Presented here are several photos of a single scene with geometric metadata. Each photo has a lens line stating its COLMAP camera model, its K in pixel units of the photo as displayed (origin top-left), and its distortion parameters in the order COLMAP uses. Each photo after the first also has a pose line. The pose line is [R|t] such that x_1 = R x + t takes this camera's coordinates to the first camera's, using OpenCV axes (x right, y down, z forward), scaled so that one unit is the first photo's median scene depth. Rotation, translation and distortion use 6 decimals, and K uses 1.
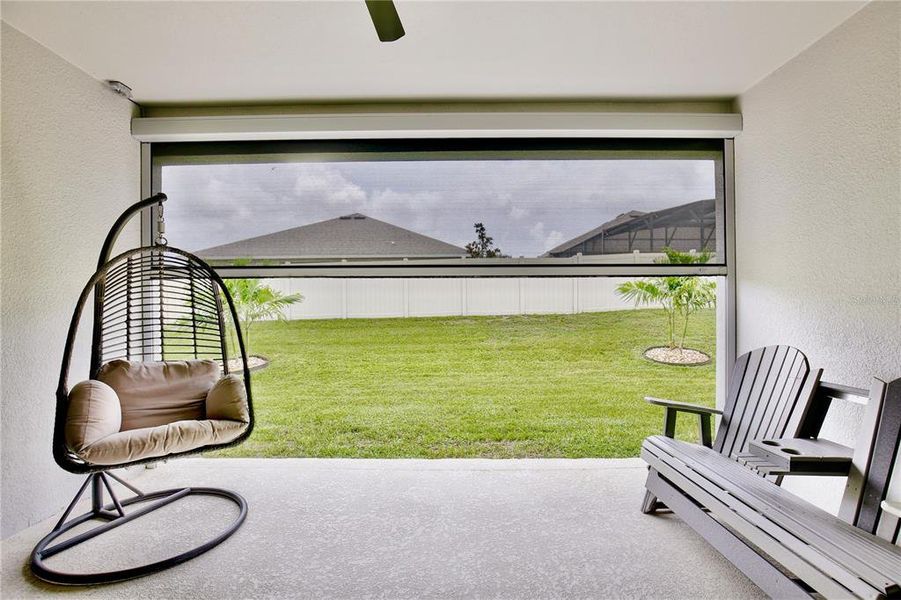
lens RADIAL K [[417.9, 0, 451.2], [0, 417.9, 307.3], [0, 0, 1]] dist [-0.035228, 0.000484]
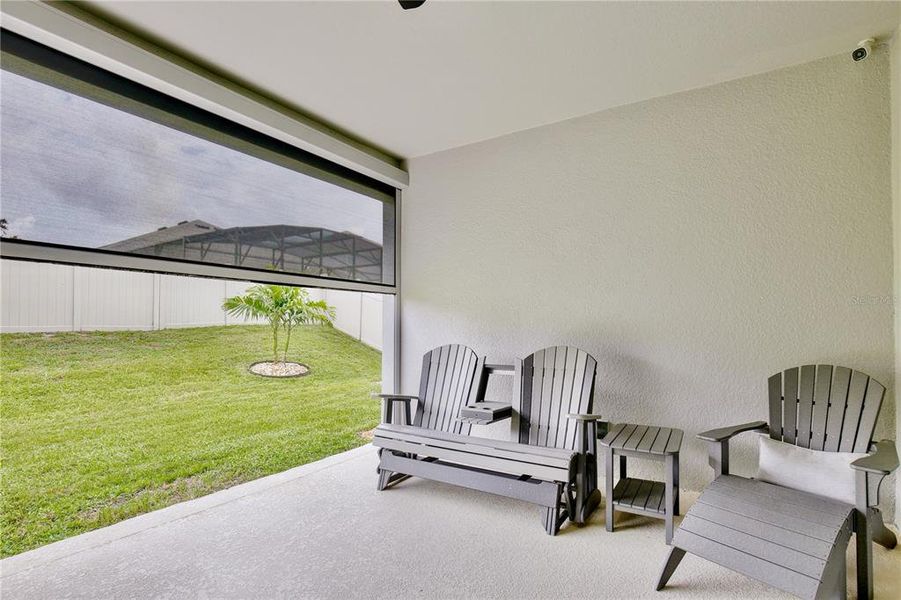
lens RADIAL K [[431.1, 0, 450.4], [0, 431.1, 322.3], [0, 0, 1]] dist [-0.032703, 0.000151]
pose [[0.530021, 0.014970, 0.847852, -0.294021], [-0.005793, 0.999885, -0.014033, 0.021136], [-0.847965, 0.002526, 0.530047, 0.109441]]
